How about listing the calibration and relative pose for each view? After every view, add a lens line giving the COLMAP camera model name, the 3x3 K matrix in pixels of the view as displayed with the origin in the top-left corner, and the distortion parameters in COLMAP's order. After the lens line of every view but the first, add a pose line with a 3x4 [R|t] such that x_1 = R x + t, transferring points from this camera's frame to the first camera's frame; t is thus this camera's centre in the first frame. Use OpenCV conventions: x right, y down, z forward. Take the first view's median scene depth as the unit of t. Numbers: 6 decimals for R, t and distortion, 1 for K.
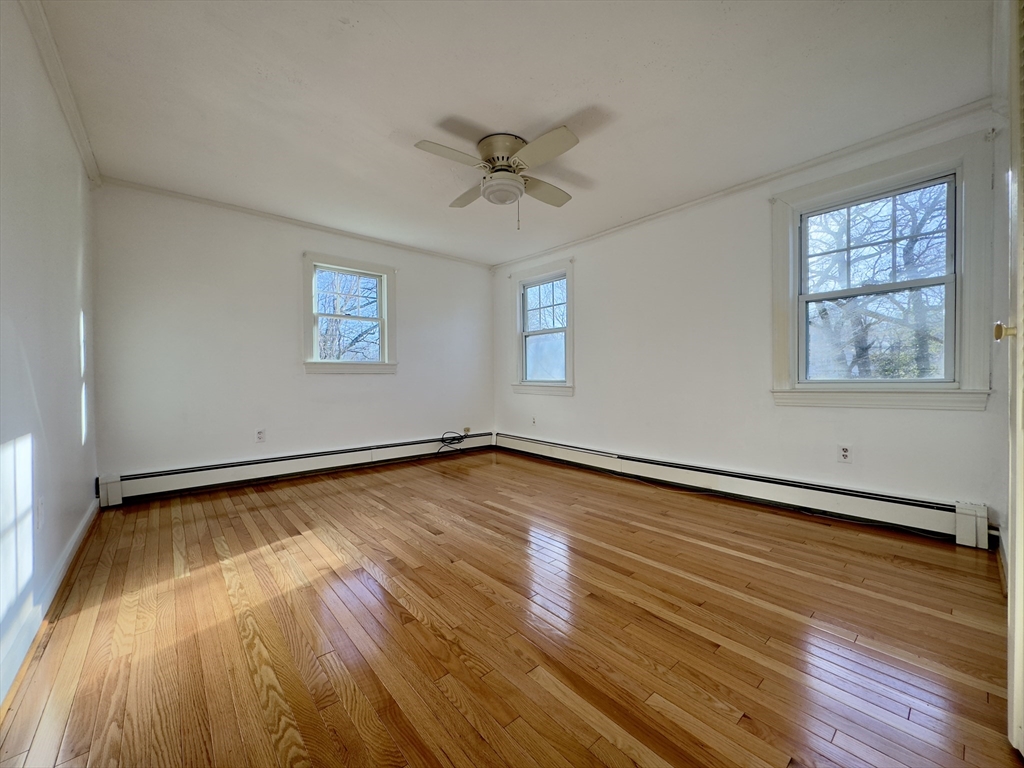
lens RADIAL K [[404.9, 0, 510.4], [0, 404.9, 382.2], [0, 0, 1]] dist [-0.003571, 0.000540]
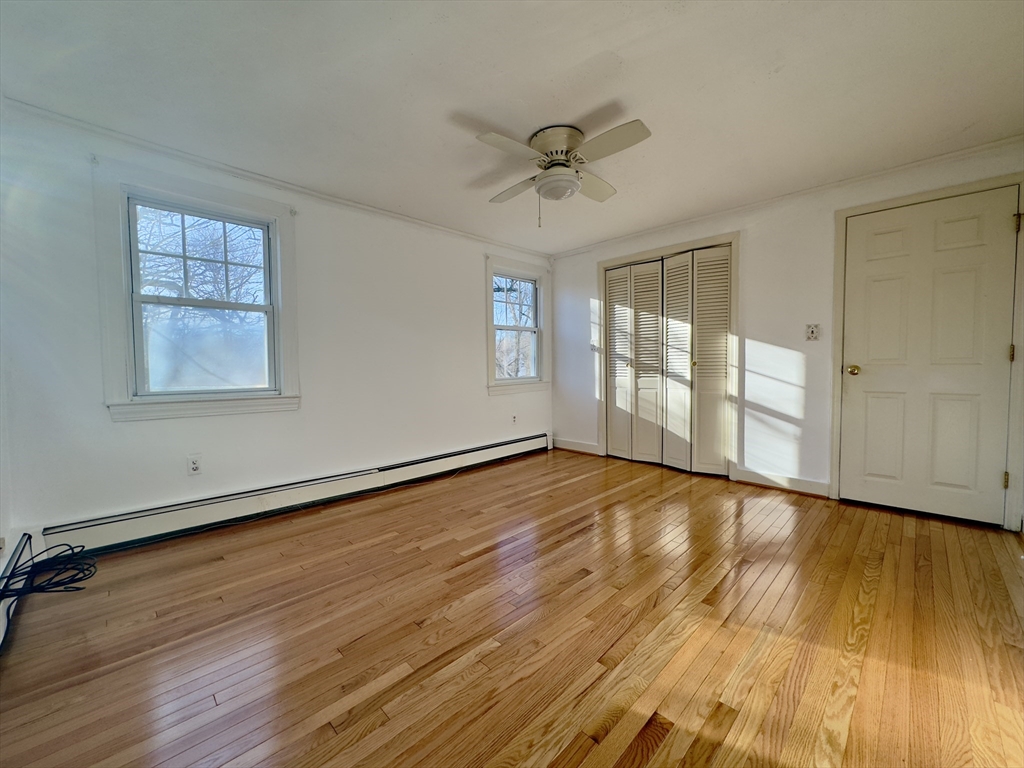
lens RADIAL K [[404.9, 0, 510.4], [0, 404.9, 382.2], [0, 0, 1]] dist [-0.003571, 0.000540]
pose [[-0.068915, -0.031753, 0.997117, -1.011723], [0.022580, 0.999188, 0.033380, -0.049473], [-0.997367, 0.024815, -0.068142, 1.232634]]
